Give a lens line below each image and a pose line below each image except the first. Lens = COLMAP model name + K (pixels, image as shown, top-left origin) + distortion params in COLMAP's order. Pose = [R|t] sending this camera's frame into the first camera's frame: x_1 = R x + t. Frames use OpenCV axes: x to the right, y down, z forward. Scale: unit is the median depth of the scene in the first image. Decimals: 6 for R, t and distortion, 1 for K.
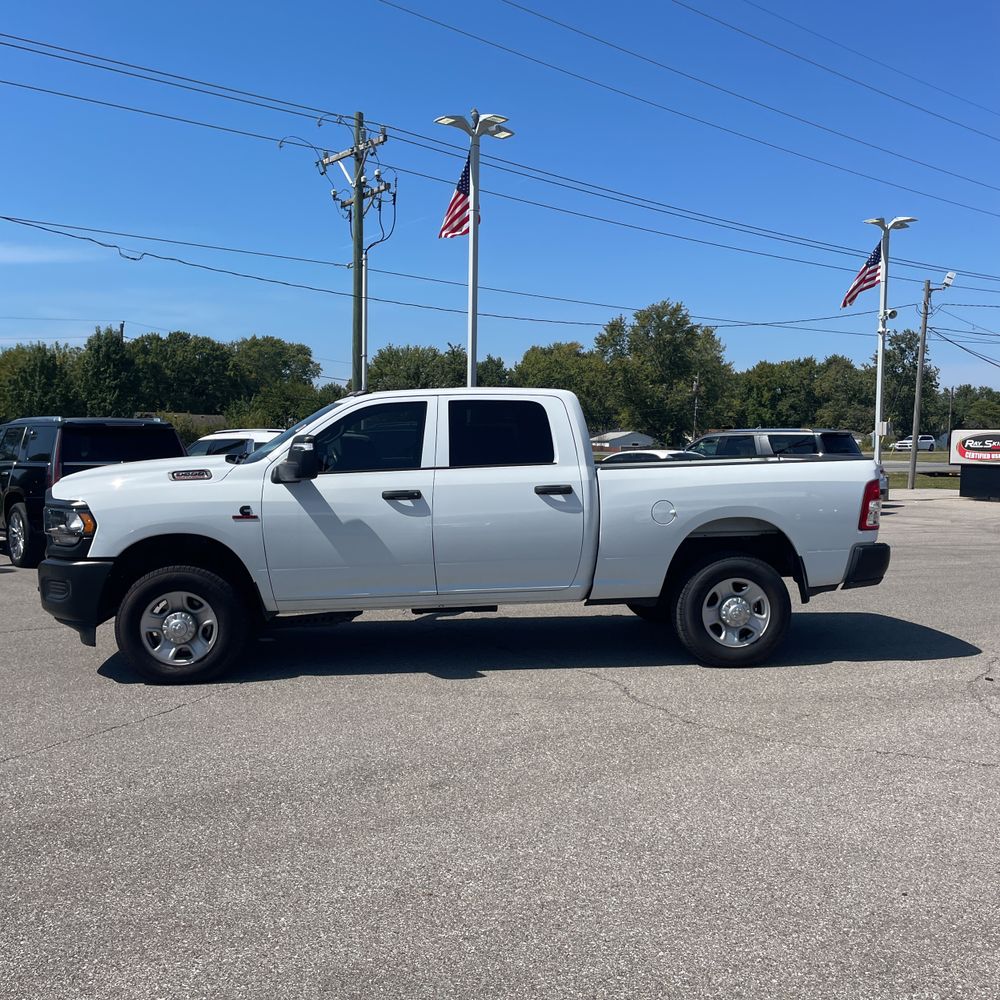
lens RADIAL K [[1002.4, 0, 500.0], [0, 1002.4, 500.0], [0, 0, 1]] dist [0.095915, -0.150924]
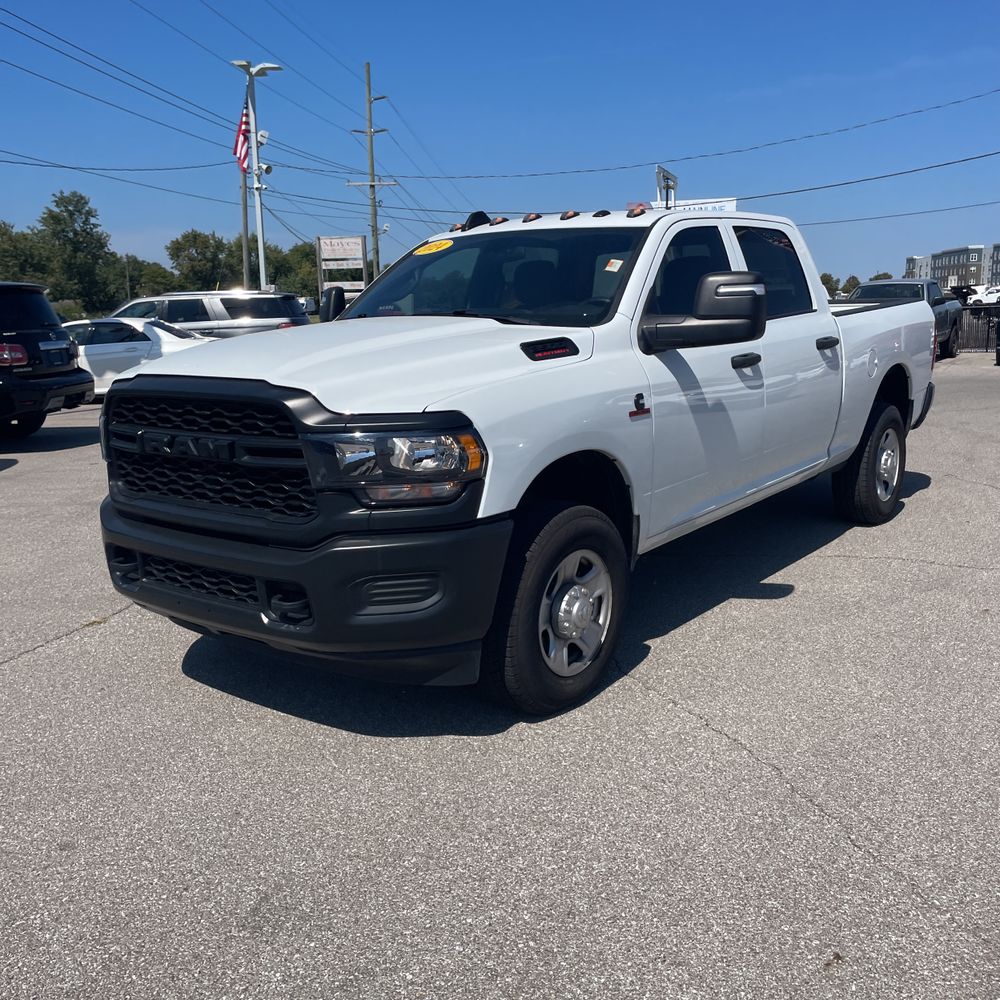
lens RADIAL K [[1001.1, 0, 511.4], [0, 1001.1, 500.1], [0, 0, 1]] dist [0.107066, -0.156097]
pose [[0.689327, -0.159536, 0.706666, -0.181471], [0.069777, 0.985537, 0.154429, -0.007283], [-0.721082, -0.057143, 0.690489, 0.153727]]
